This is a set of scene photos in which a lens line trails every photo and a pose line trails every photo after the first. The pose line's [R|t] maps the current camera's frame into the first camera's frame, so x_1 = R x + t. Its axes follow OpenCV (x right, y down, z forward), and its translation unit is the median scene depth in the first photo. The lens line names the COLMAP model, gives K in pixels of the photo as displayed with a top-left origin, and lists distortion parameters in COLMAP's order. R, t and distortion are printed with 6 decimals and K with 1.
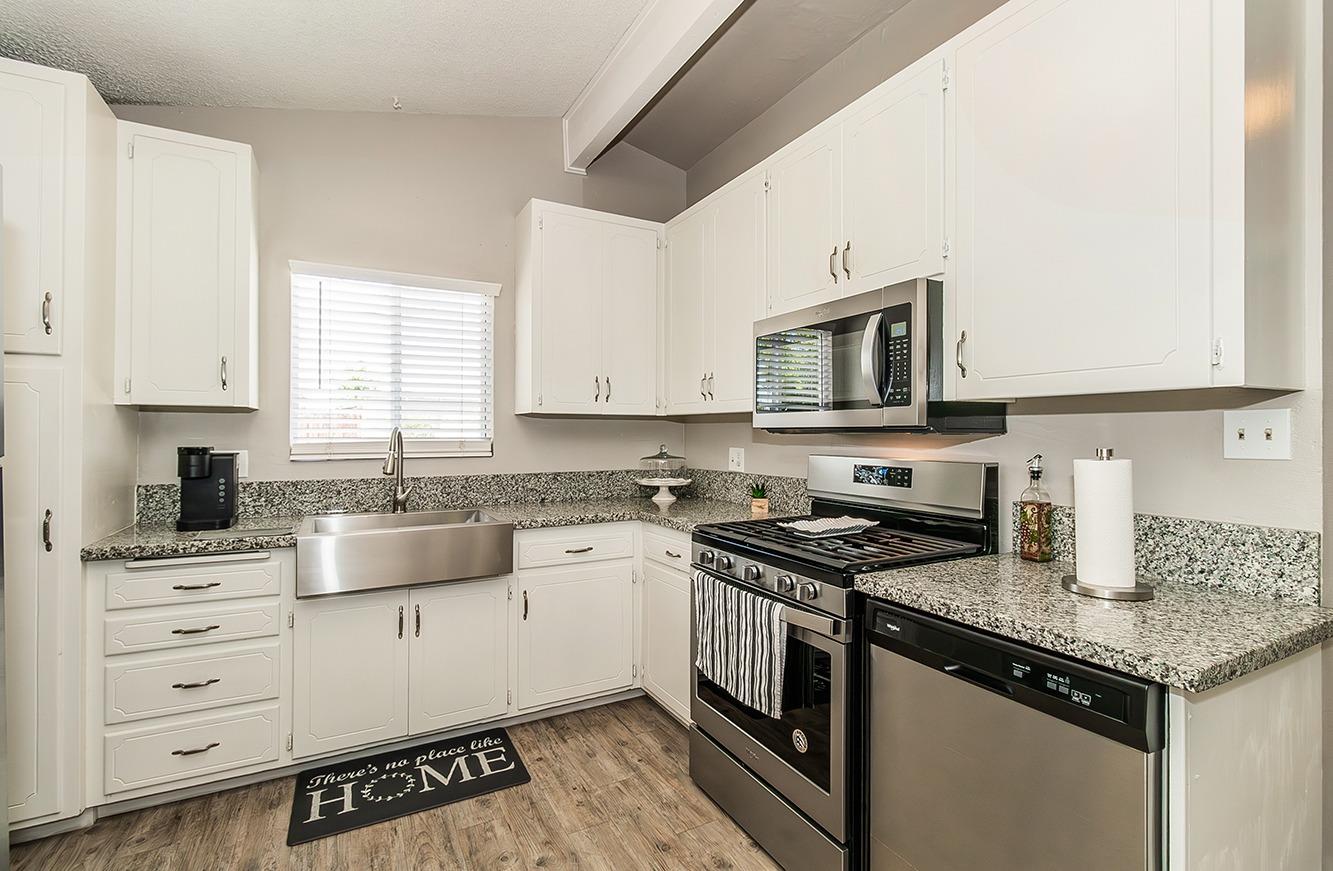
lens RADIAL K [[601.4, 0, 668.5], [0, 601.4, 441.6], [0, 0, 1]] dist [-0.001889, -0.001265]
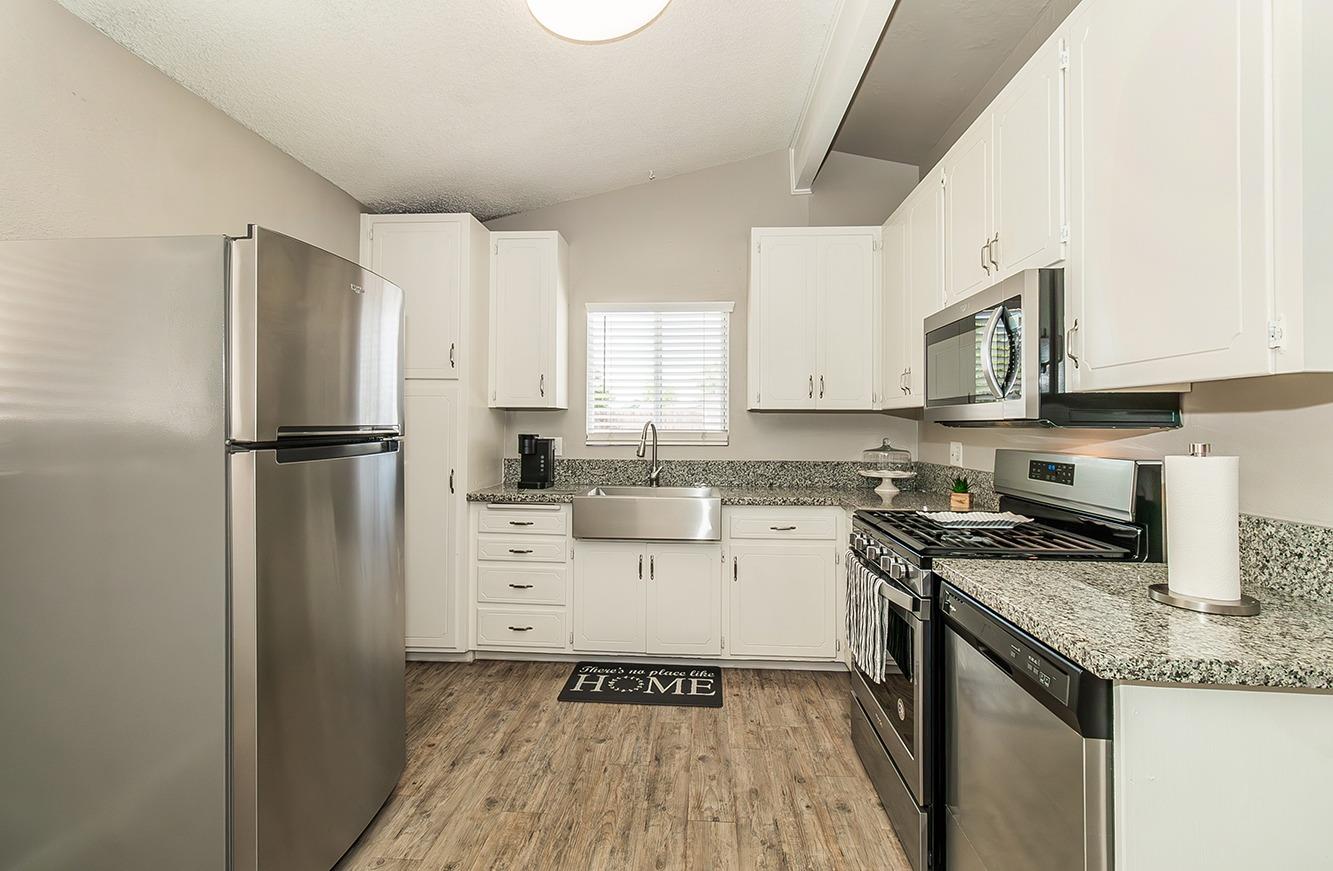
lens RADIAL K [[600.8, 0, 666.5], [0, 600.8, 435.5], [0, 0, 1]] dist [0.001306, -0.000113]
pose [[0.847448, 0.011168, -0.530762, 0.321373], [-0.011687, 0.999929, 0.002380, 0.004203], [0.530750, 0.004186, 0.847518, -0.110189]]
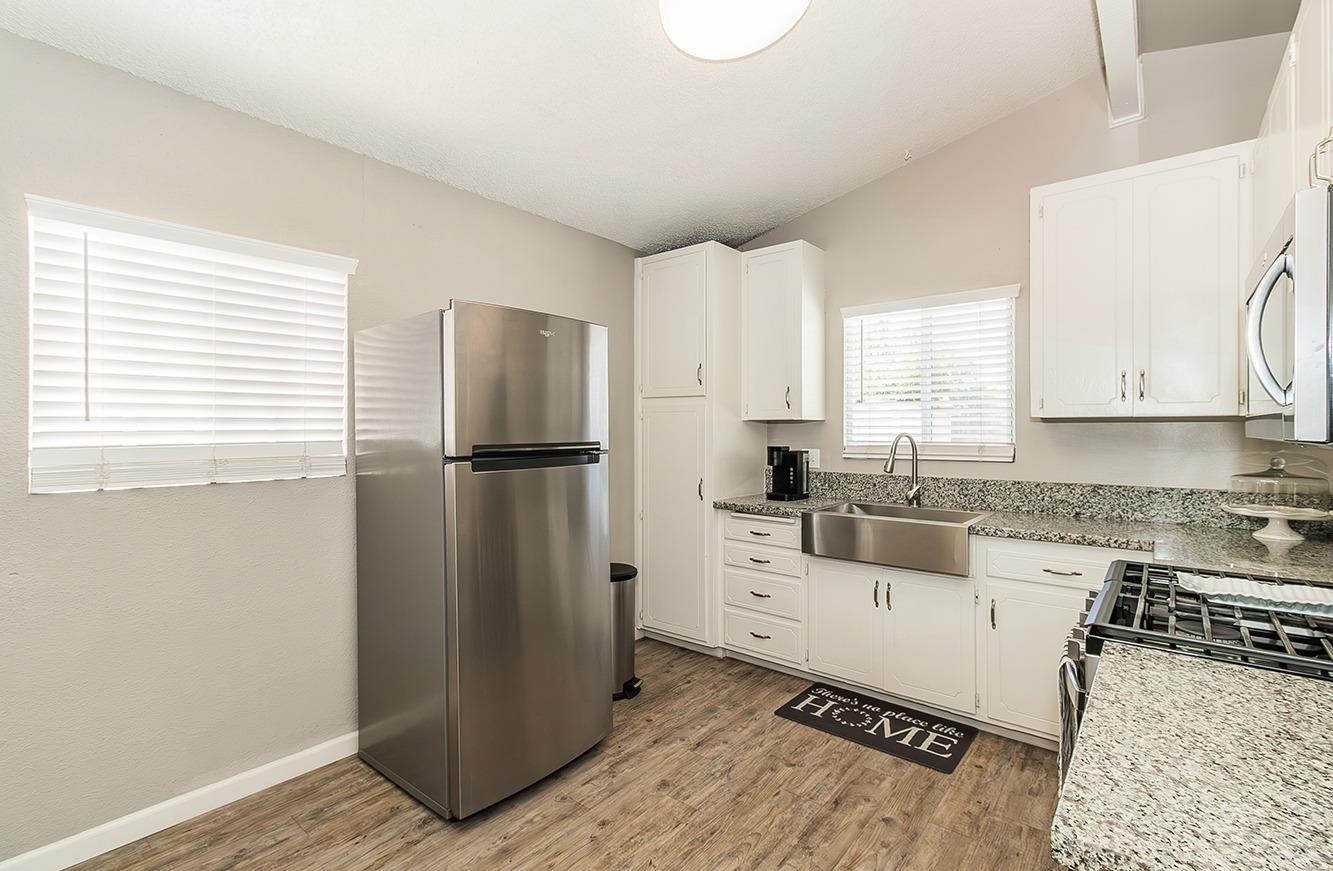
lens RADIAL K [[602.8, 0, 661.8], [0, 602.8, 445.3], [0, 0, 1]] dist [0.002059, 0.000031]
pose [[0.371994, 0.021357, -0.927989, 0.539004], [-0.012462, 0.999760, 0.018013, -0.017707], [0.928151, 0.004864, 0.372171, 0.142990]]
